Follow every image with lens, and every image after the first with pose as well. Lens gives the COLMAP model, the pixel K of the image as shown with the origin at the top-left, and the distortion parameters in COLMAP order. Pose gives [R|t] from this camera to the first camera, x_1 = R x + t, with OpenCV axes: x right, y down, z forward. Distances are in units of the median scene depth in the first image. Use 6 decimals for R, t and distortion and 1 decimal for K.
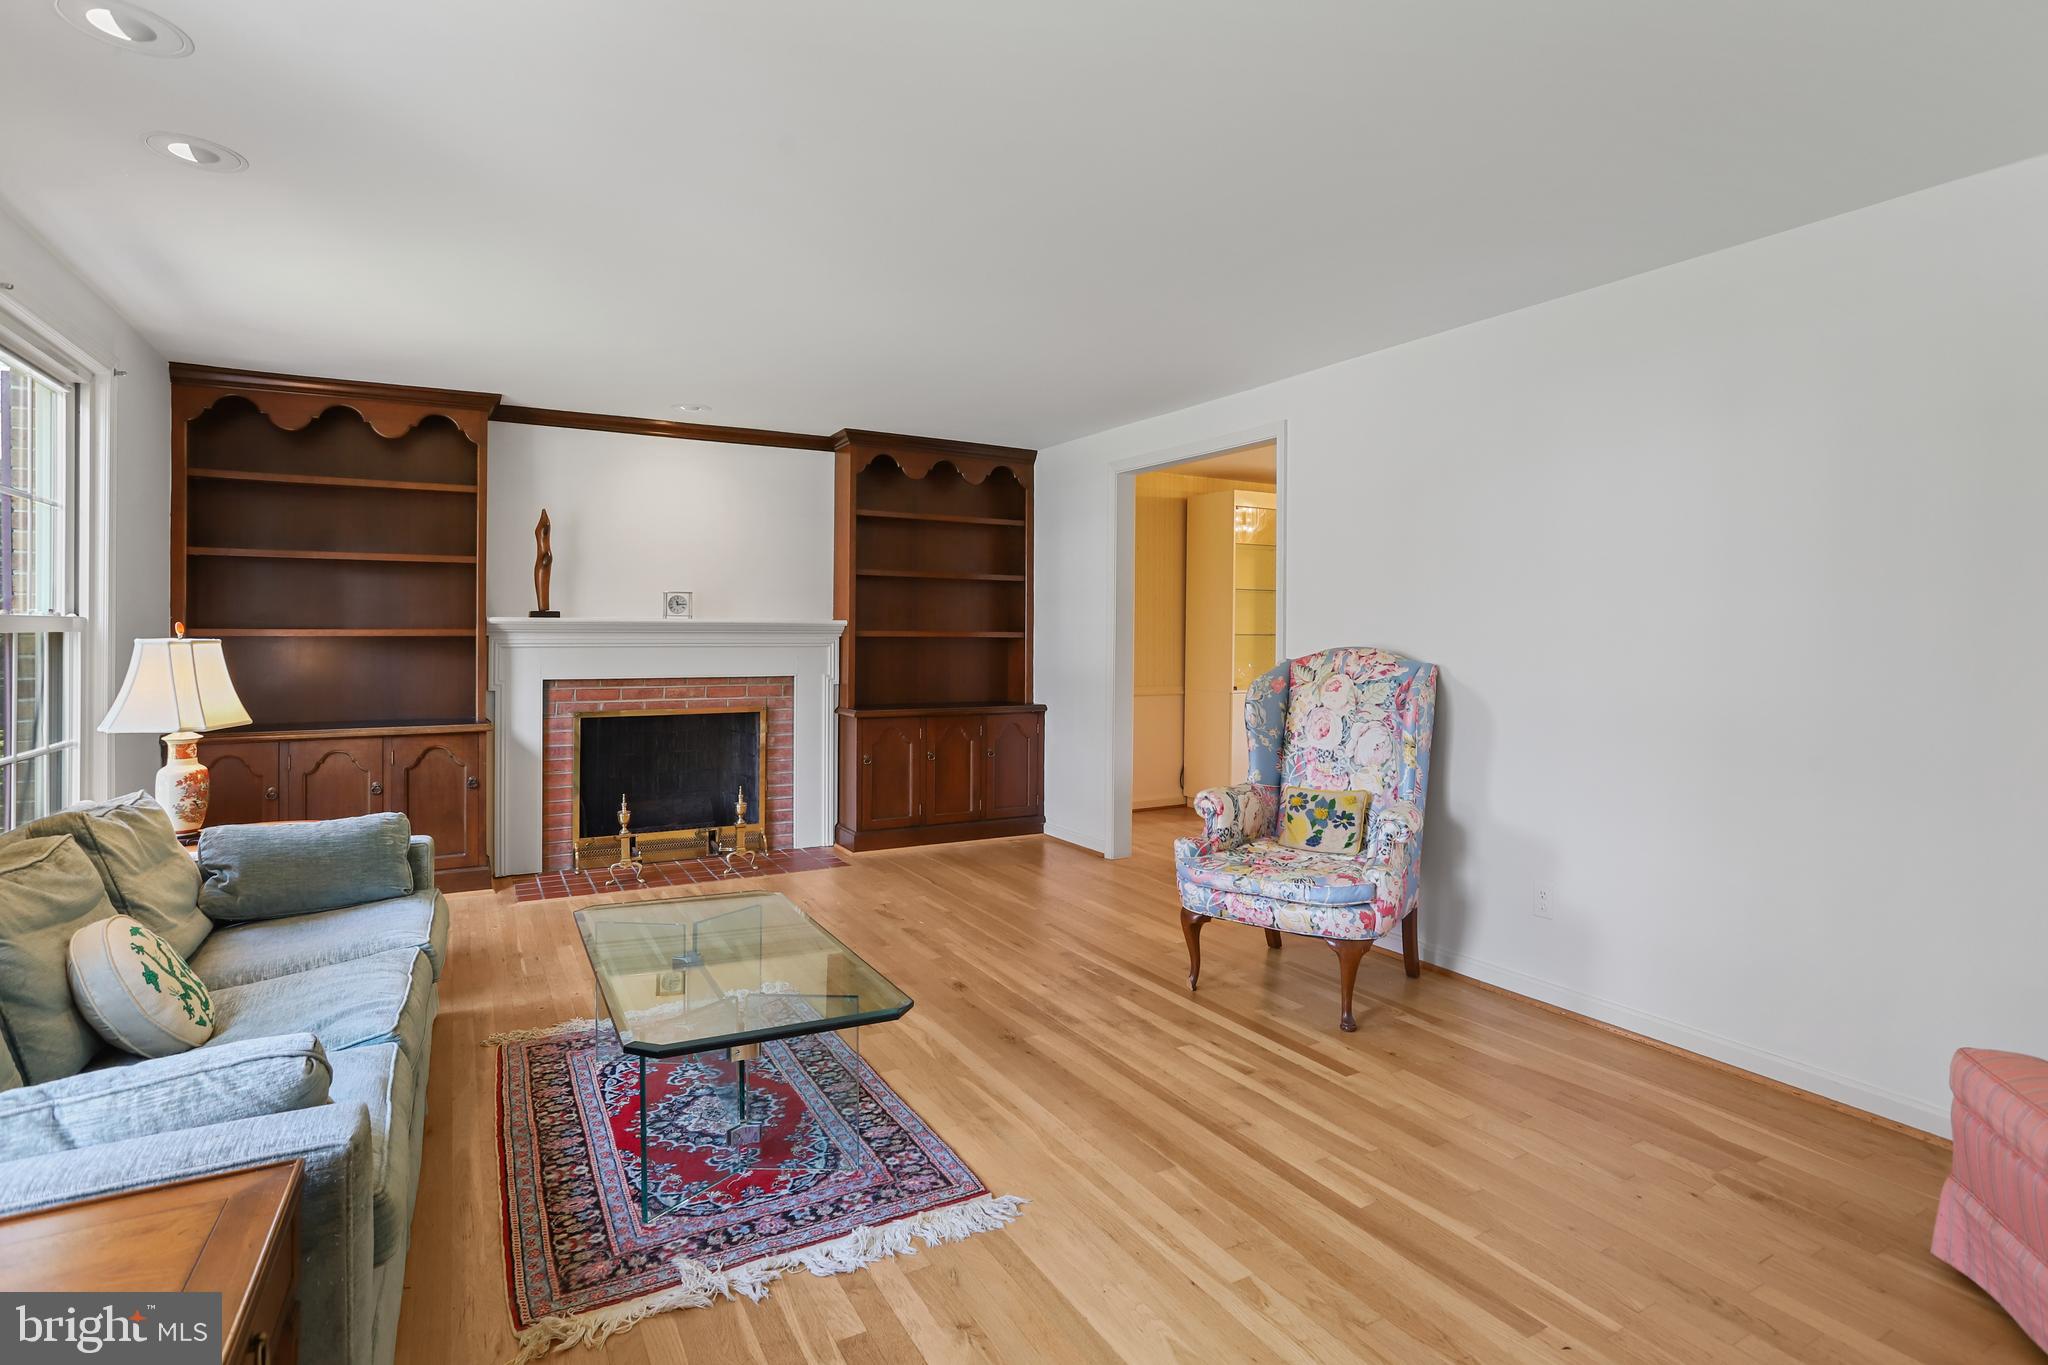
lens RADIAL K [[1020.1, 0, 1049.9], [0, 1020.1, 650.0], [0, 0, 1]] dist [-0.058405, 0.032139]
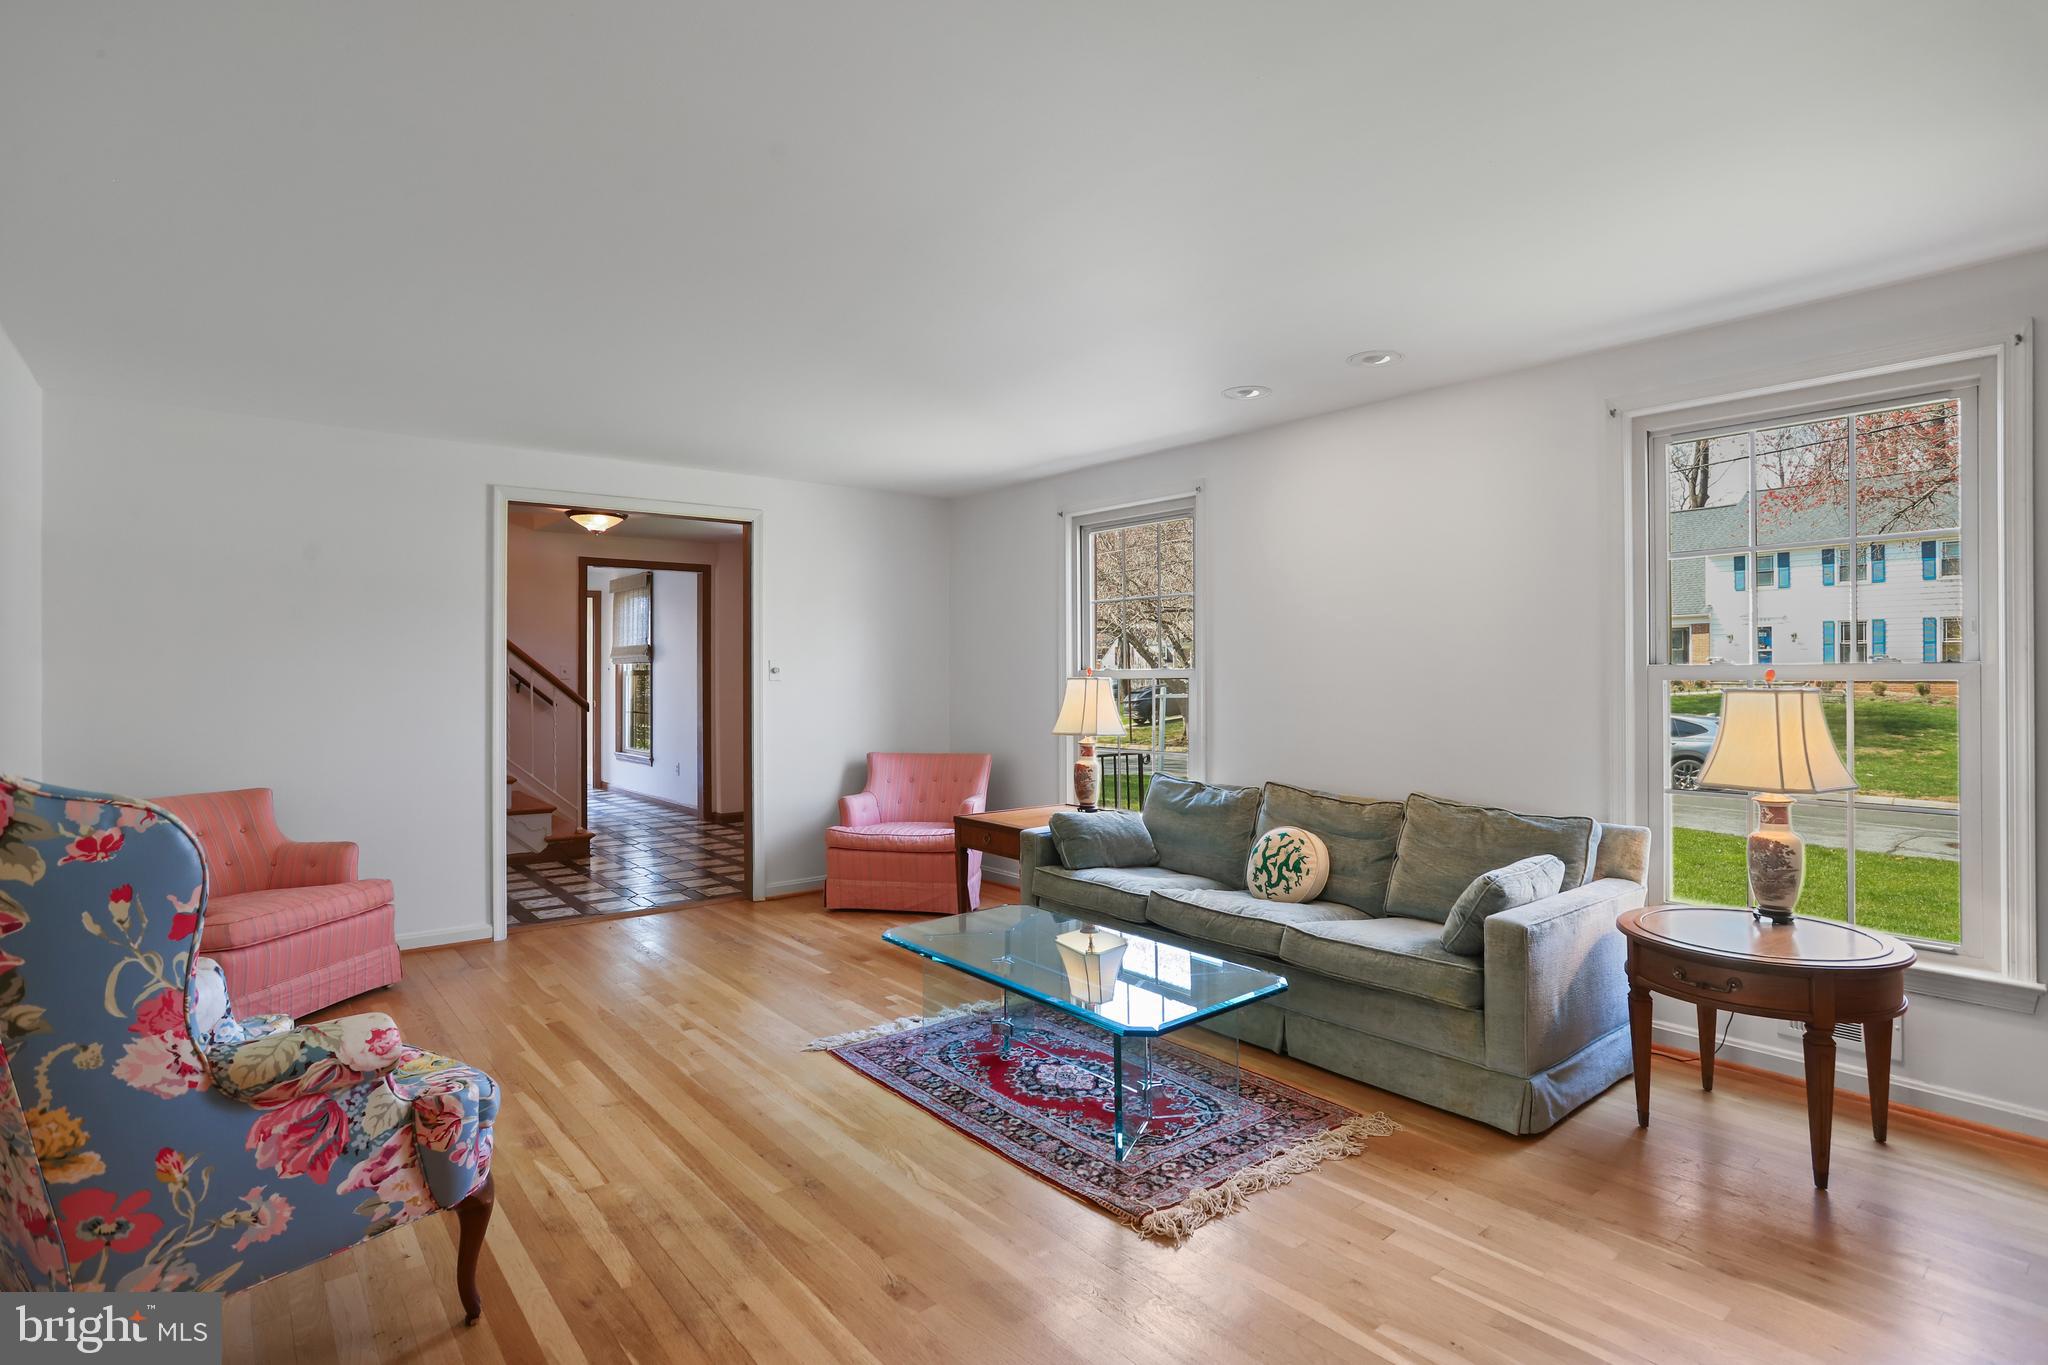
lens RADIAL K [[1023.3, 0, 1023.9], [0, 1023.3, 666.1], [0, 0, 1]] dist [-0.067480, 0.035861]
pose [[-0.988966, -0.003391, -0.148102, -0.073254], [-0.004150, 0.999980, 0.004812, -0.026809], [0.148082, 0.005373, -0.988960, 1.519776]]
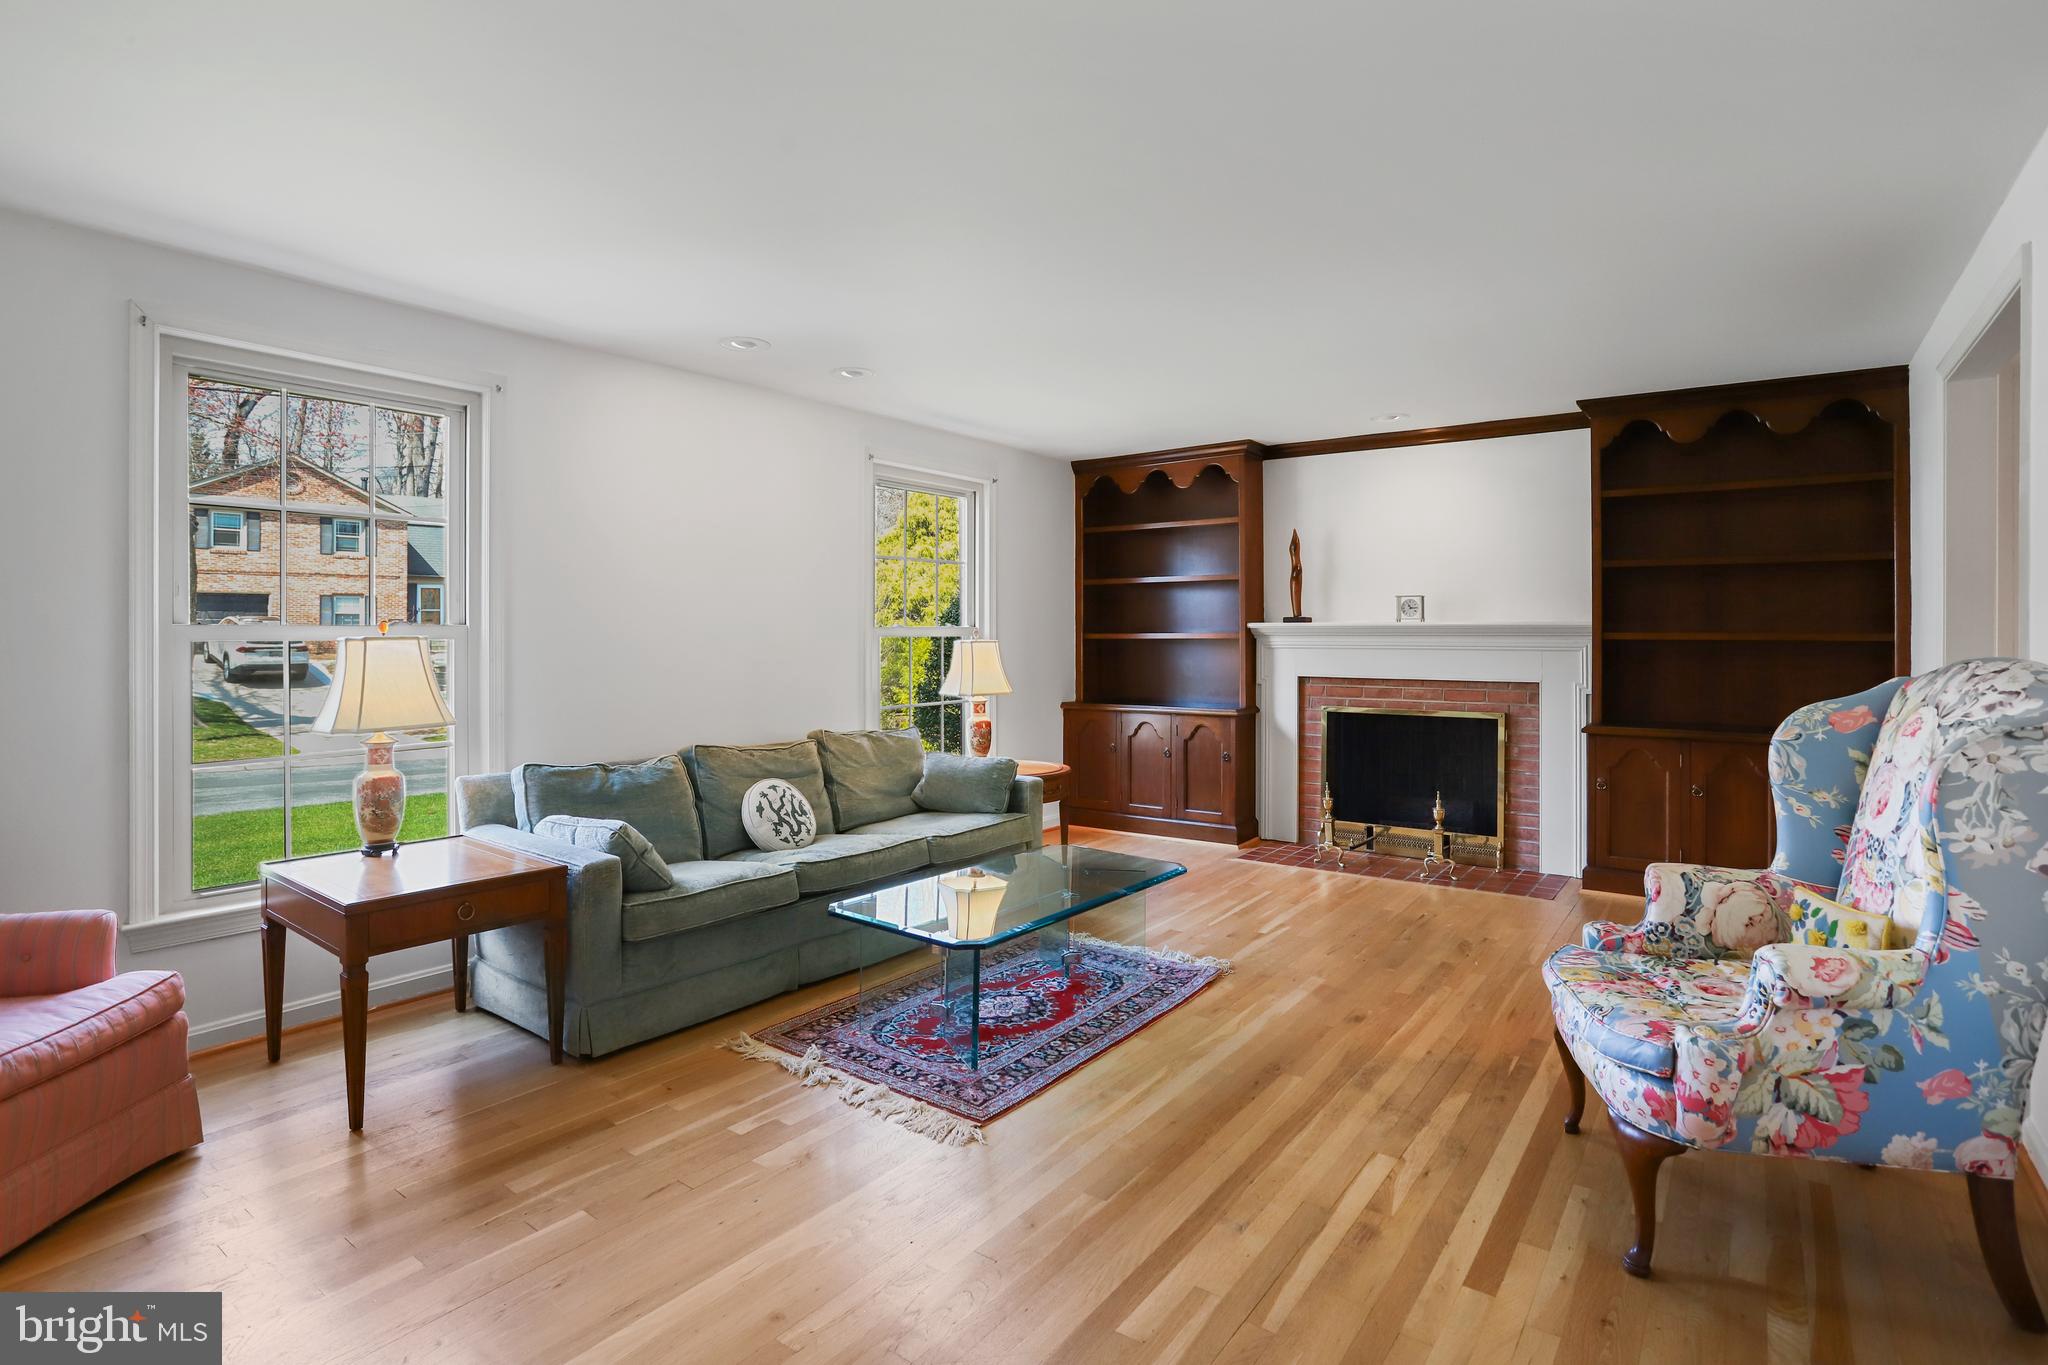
lens RADIAL K [[1020.1, 0, 1049.9], [0, 1020.1, 650.0], [0, 0, 1]] dist [-0.058405, 0.032139]
pose [[0.404485, 0.009171, -0.914499, 0.608349], [-0.012483, 0.999912, 0.004506, -0.003394], [0.914460, 0.009593, 0.404563, 0.360012]]
